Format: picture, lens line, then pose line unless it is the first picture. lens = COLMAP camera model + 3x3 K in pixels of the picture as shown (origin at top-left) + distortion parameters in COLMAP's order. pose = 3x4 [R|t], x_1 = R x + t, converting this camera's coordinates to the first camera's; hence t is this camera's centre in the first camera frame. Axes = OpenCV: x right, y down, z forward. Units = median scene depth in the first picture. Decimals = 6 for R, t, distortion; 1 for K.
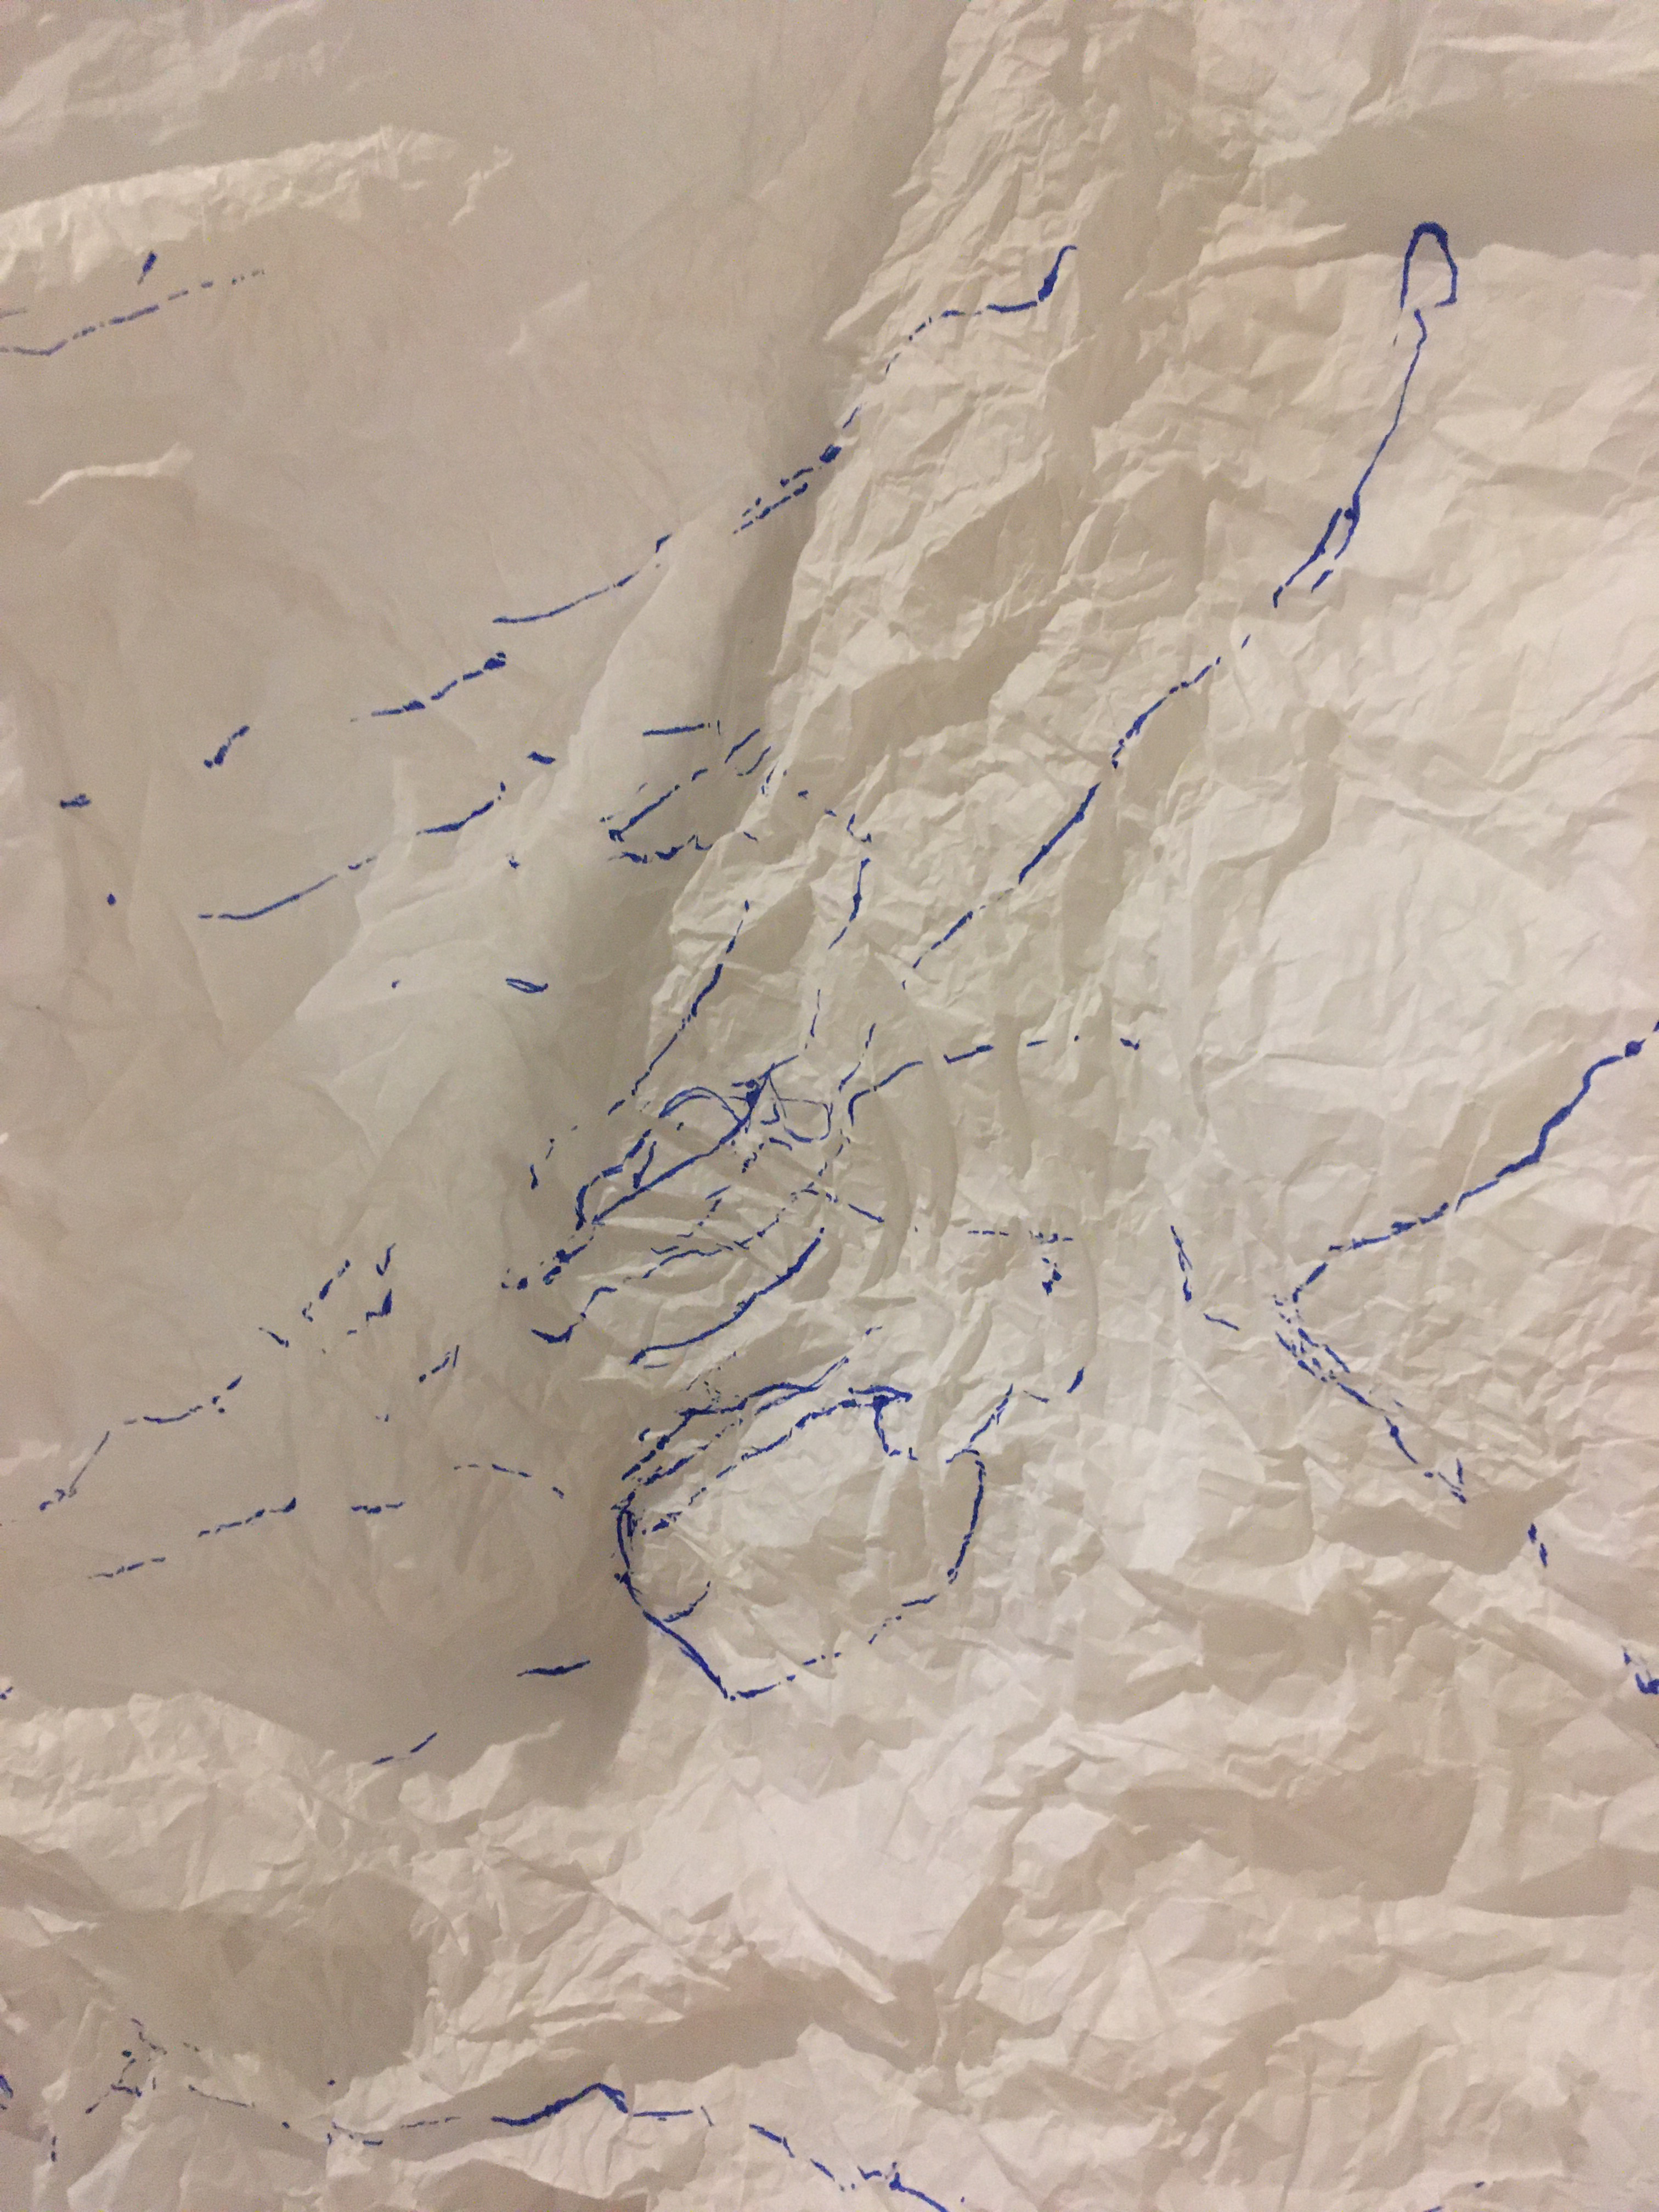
lens RADIAL K [[1871.4, 0, 829.5], [0, 1871.4, 1106.0], [0, 0, 1]] dist [0.119738, -0.199429]
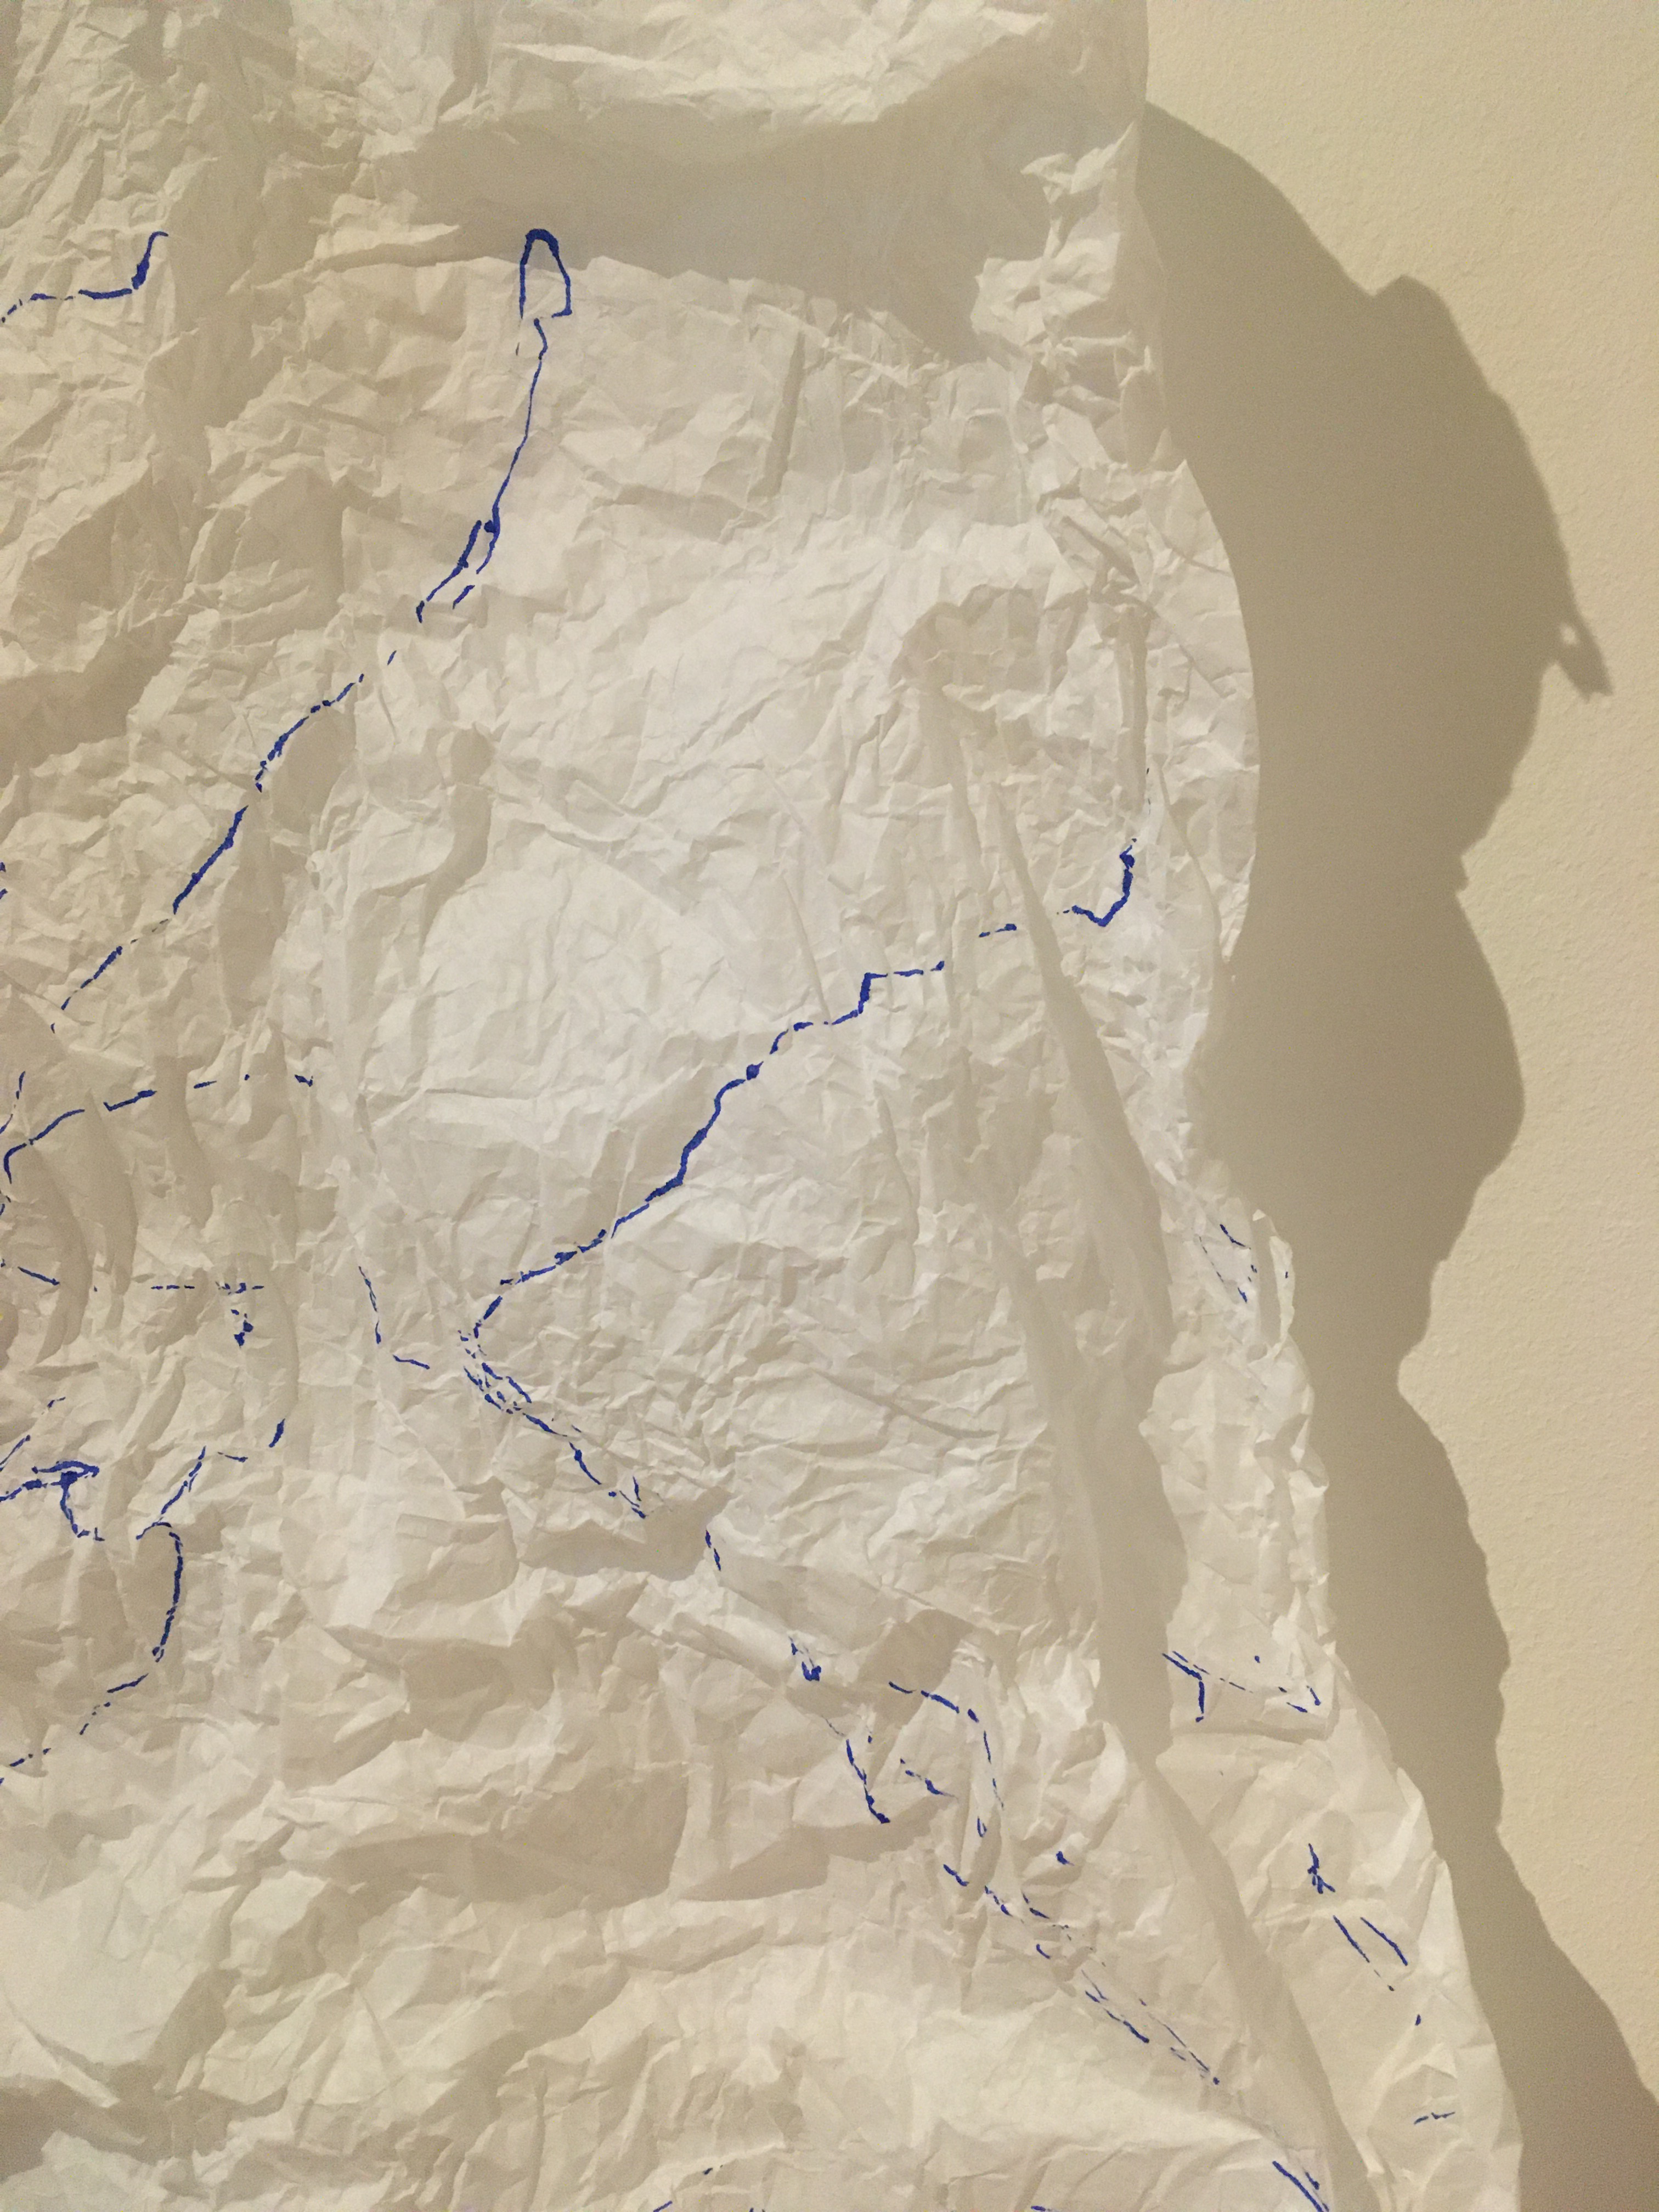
lens RADIAL K [[1871.4, 0, 829.5], [0, 1871.4, 1106.0], [0, 0, 1]] dist [0.119738, -0.199429]
pose [[0.959173, -0.071822, 0.273549, 0.153463], [0.062502, 0.997133, 0.042644, -0.044343], [-0.275828, -0.023805, 0.960912, 0.004043]]
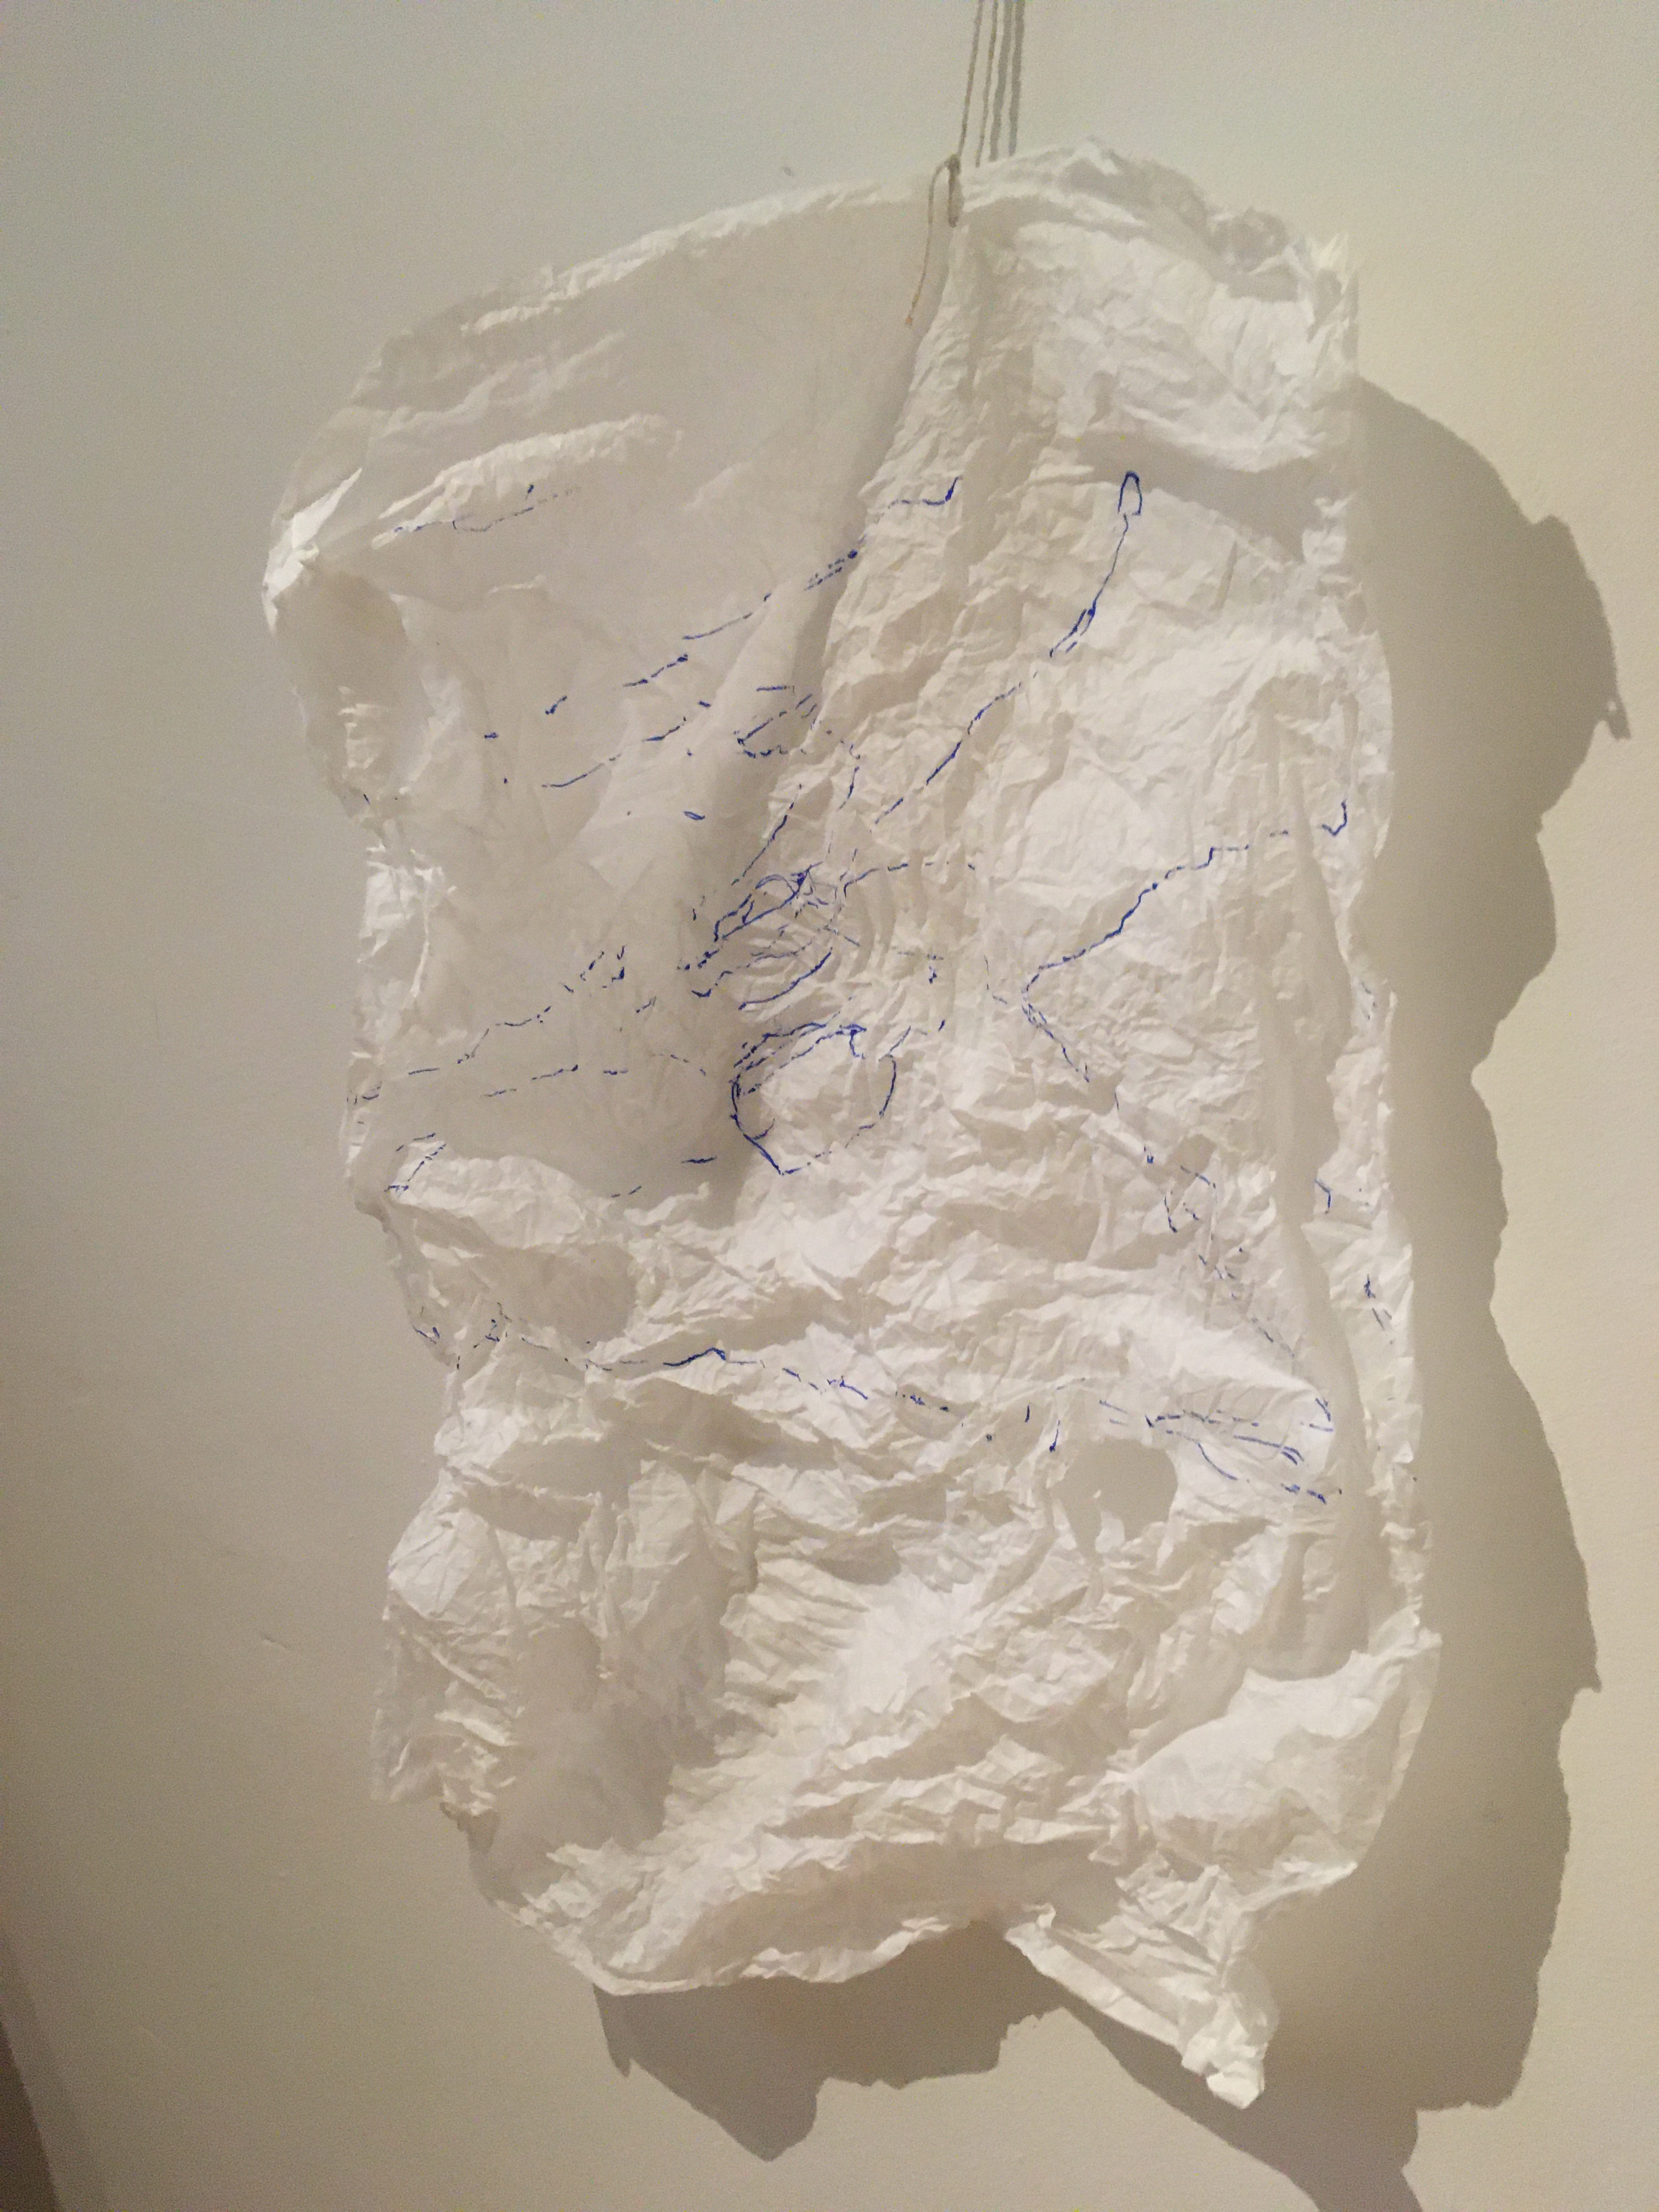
lens RADIAL K [[1927.3, 0, 817.9], [0, 1927.3, 1104.6], [0, 0, 1]] dist [0.085026, 0.007213]
pose [[0.991376, 0.059048, -0.116989, 0.259047], [-0.040864, 0.987513, 0.152145, -0.092416], [0.124512, -0.146053, 0.981410, -1.186606]]
